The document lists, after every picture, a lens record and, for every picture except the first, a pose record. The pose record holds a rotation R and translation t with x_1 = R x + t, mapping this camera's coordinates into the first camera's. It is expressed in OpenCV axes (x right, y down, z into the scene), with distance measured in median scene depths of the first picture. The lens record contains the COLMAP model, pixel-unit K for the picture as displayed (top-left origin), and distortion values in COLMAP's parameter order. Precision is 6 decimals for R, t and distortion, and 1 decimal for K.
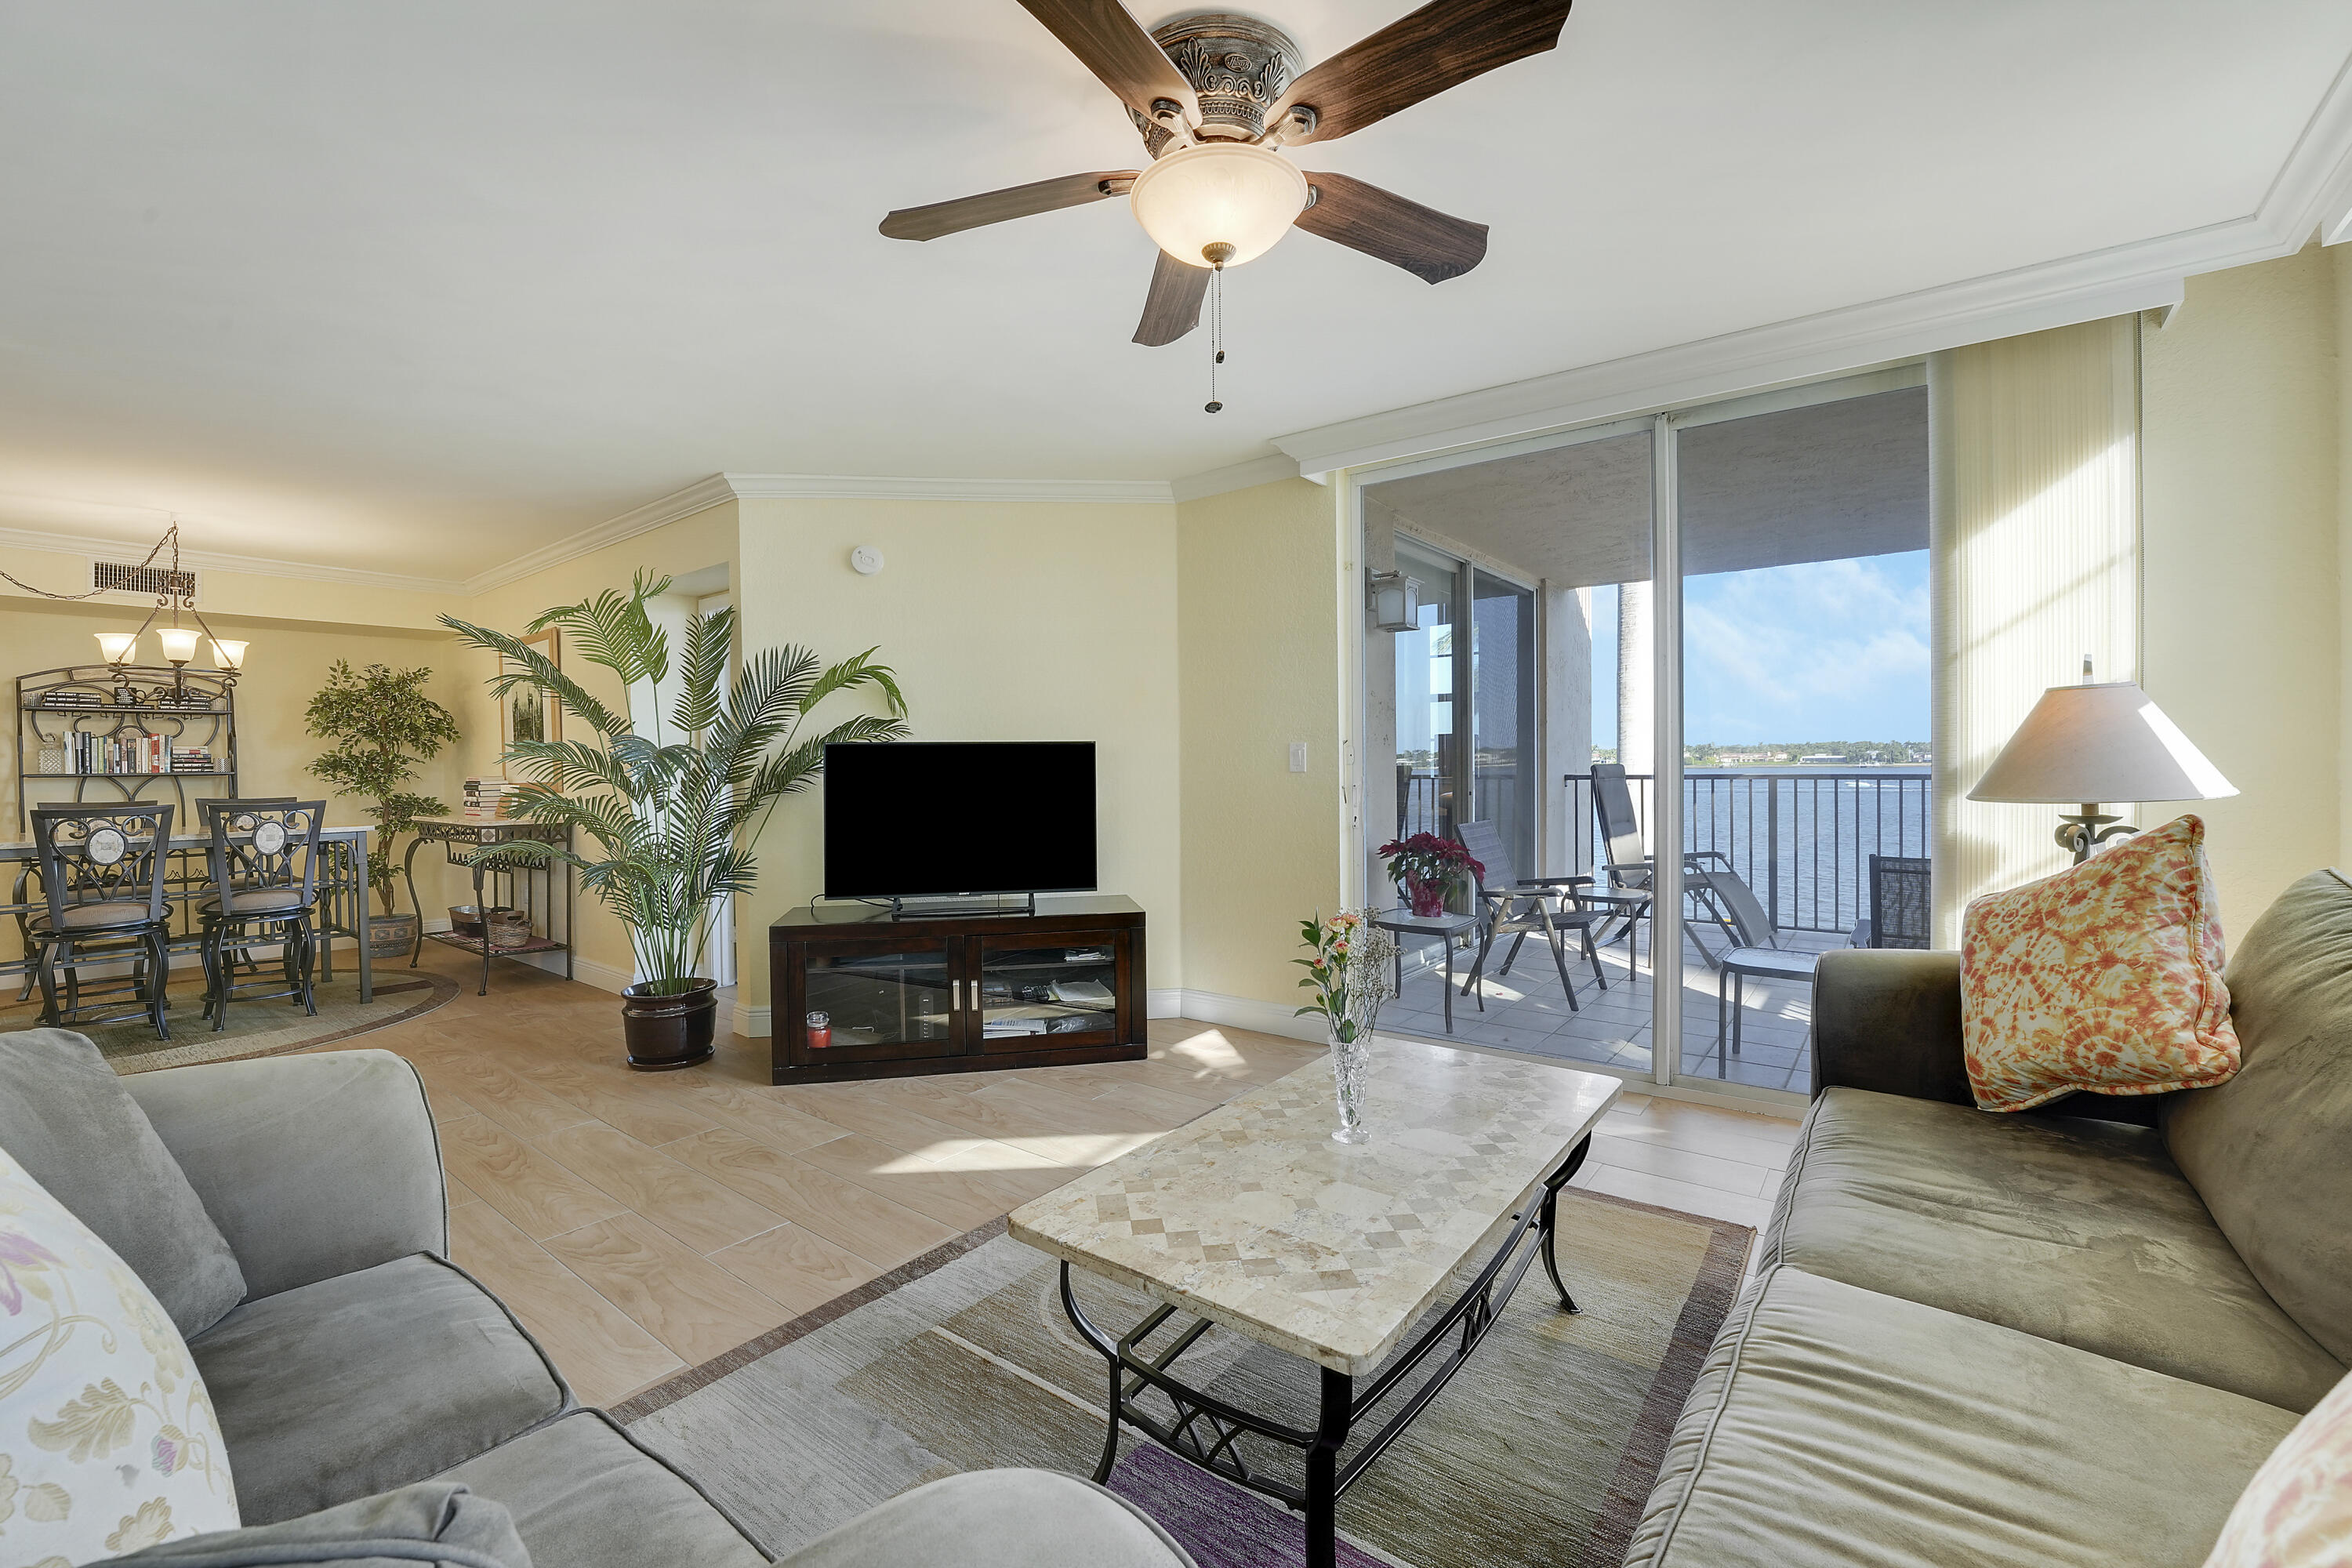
lens RADIAL K [[973.0, 0, 1171.6], [0, 973.0, 769.4], [0, 0, 1]] dist [-0.000782, -0.000082]
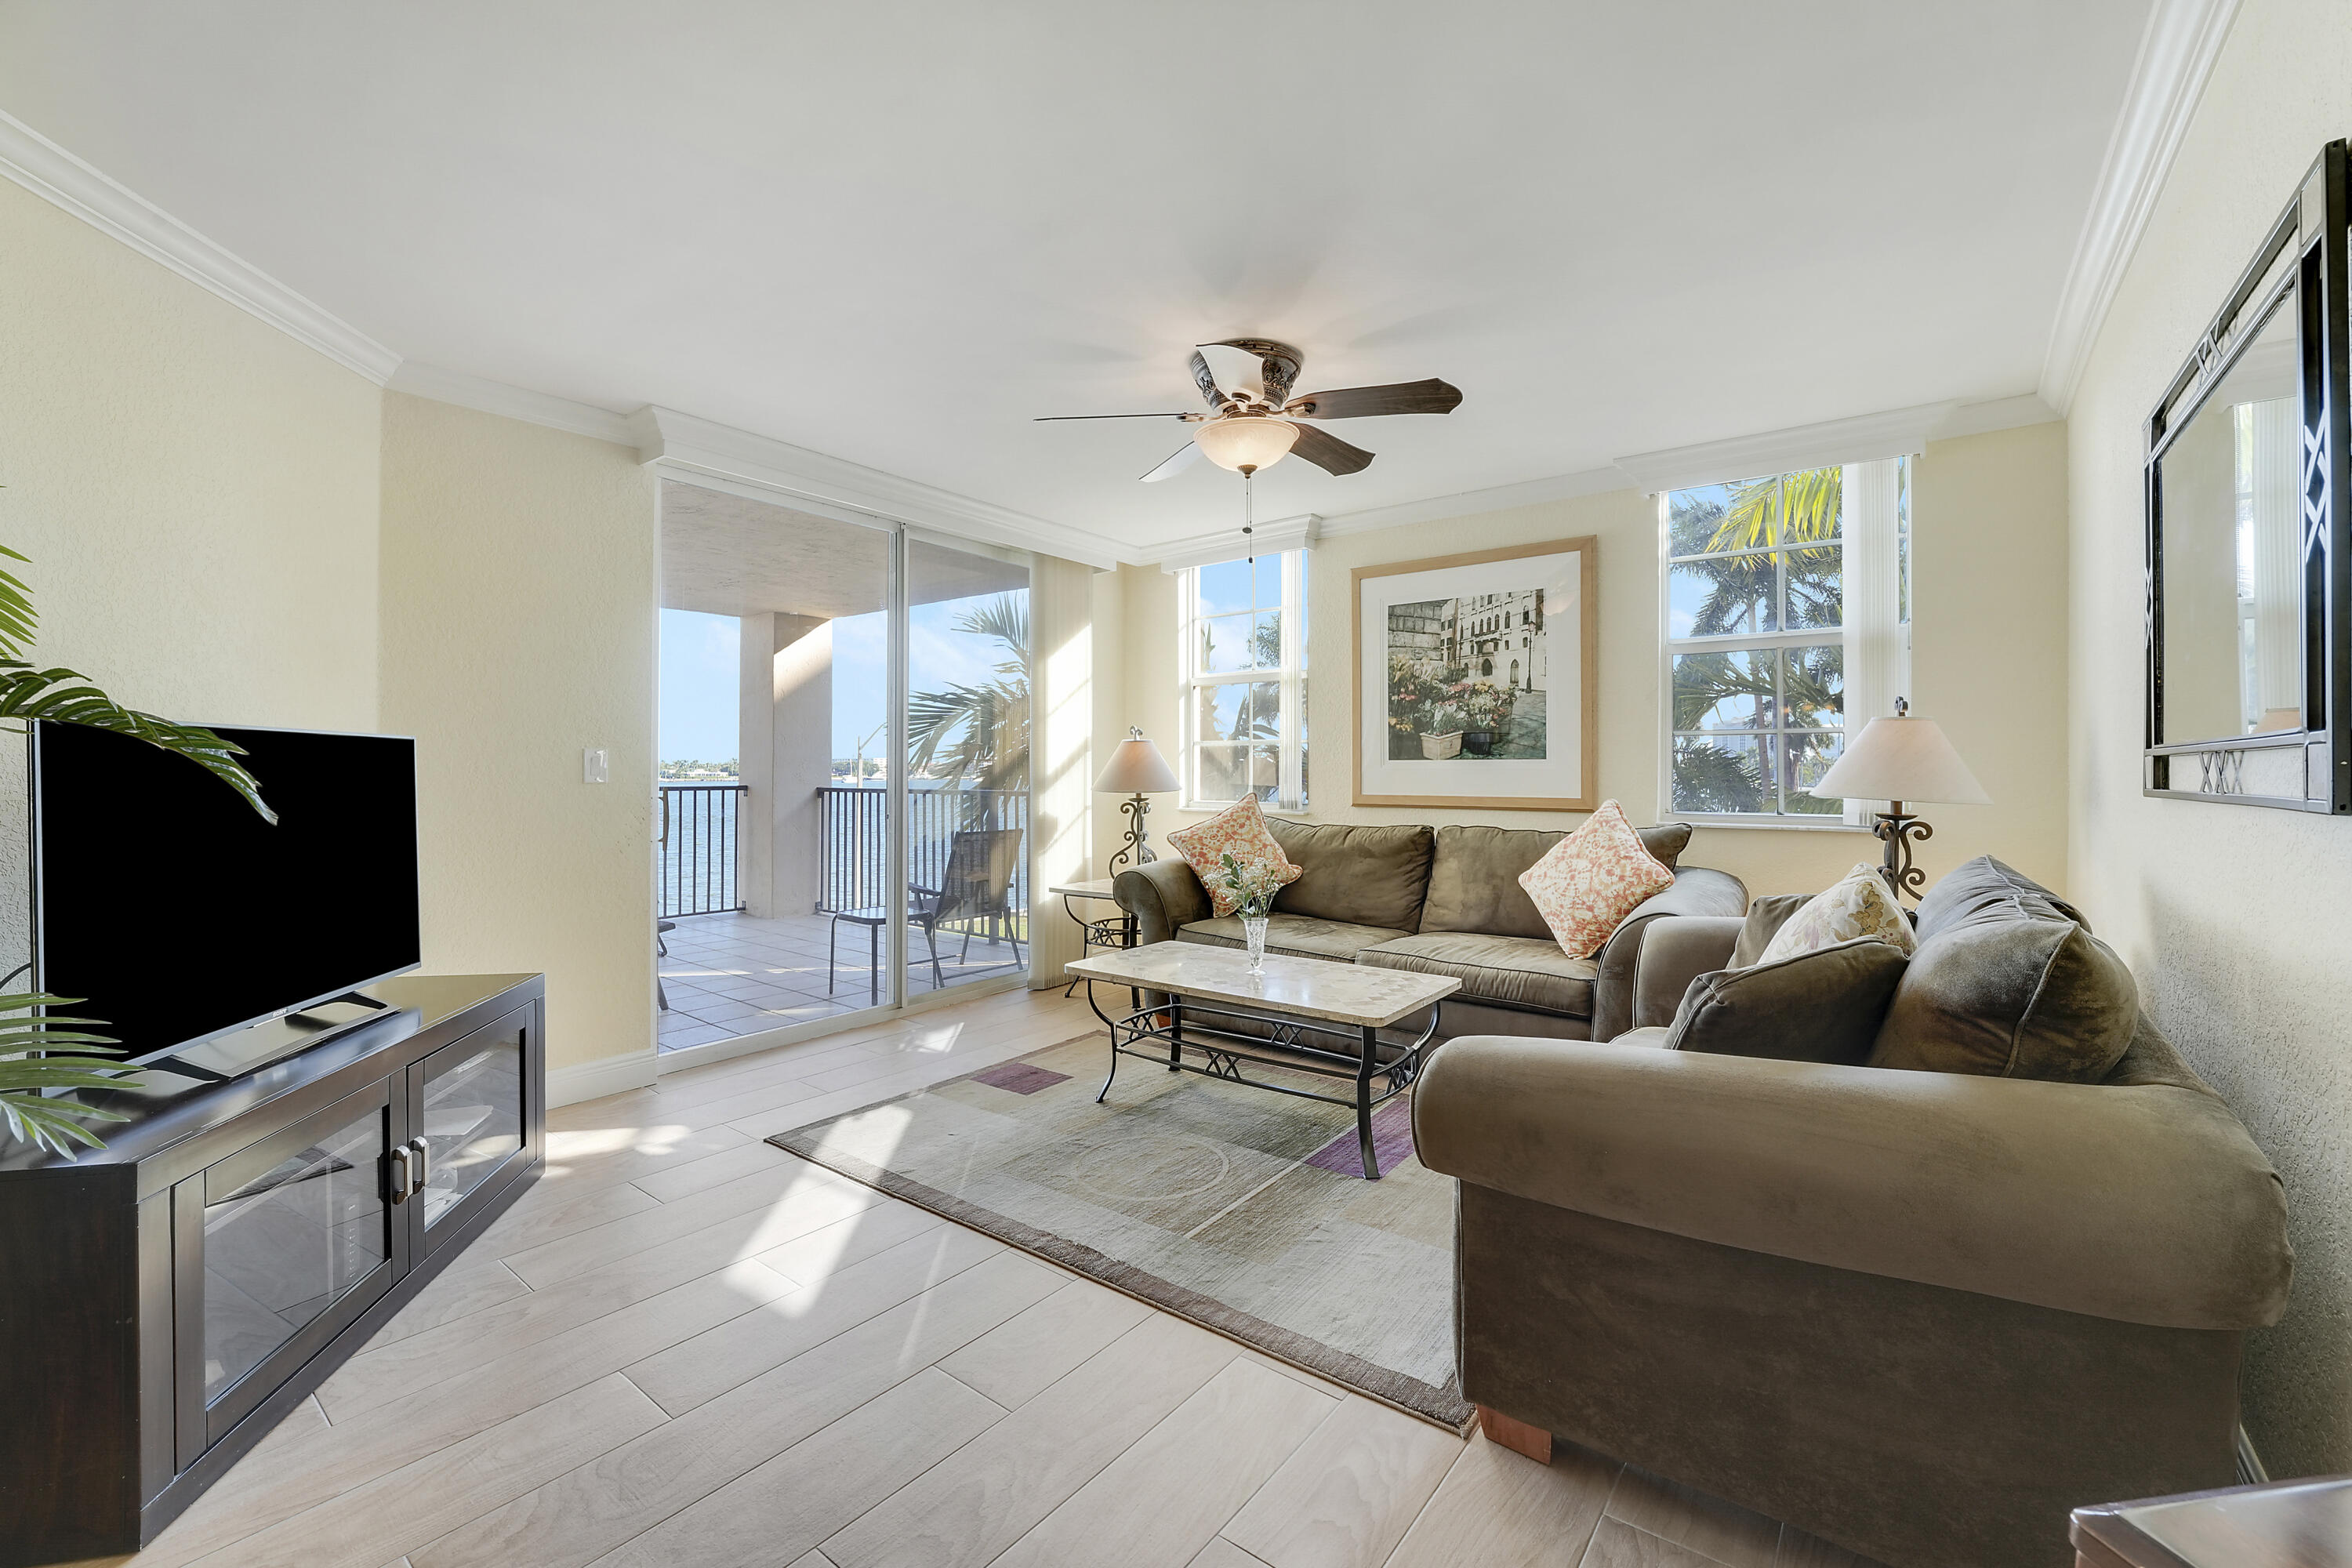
lens RADIAL K [[973.0, 0, 1171.6], [0, 973.0, 769.4], [0, 0, 1]] dist [-0.000782, -0.000082]
pose [[0.017957, 0.010723, 0.999781, -0.768058], [0.010939, 0.999881, -0.010920, 0.005493], [-0.999779, 0.011133, 0.017838, 0.522941]]
